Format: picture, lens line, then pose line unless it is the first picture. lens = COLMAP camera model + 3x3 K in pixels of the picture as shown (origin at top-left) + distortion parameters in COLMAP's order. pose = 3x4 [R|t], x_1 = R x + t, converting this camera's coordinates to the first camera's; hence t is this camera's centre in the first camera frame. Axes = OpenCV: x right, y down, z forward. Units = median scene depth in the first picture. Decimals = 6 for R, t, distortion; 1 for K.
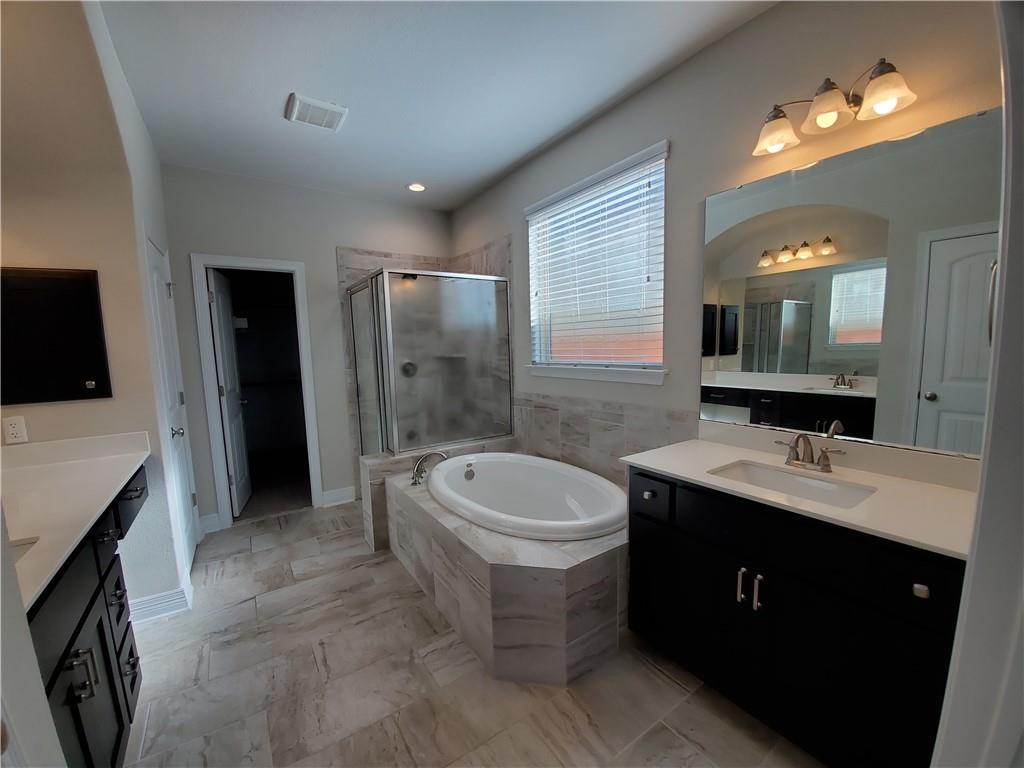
lens RADIAL K [[405.6, 0, 514.1], [0, 405.6, 394.6], [0, 0, 1]] dist [0.007279, -0.016270]
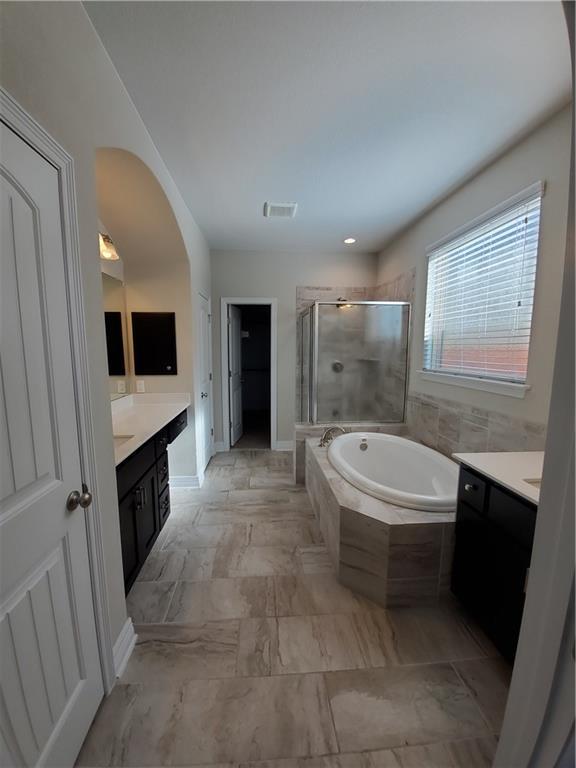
lens RADIAL K [[304.2, 0, 278.9], [0, 304.2, 387.0], [0, 0, 1]] dist [0.007279, -0.016270]
pose [[0.860620, 0.091677, -0.500928, 0.173061], [-0.083826, 0.995747, 0.038219, -0.026700], [0.502302, 0.009099, 0.864645, -0.055400]]
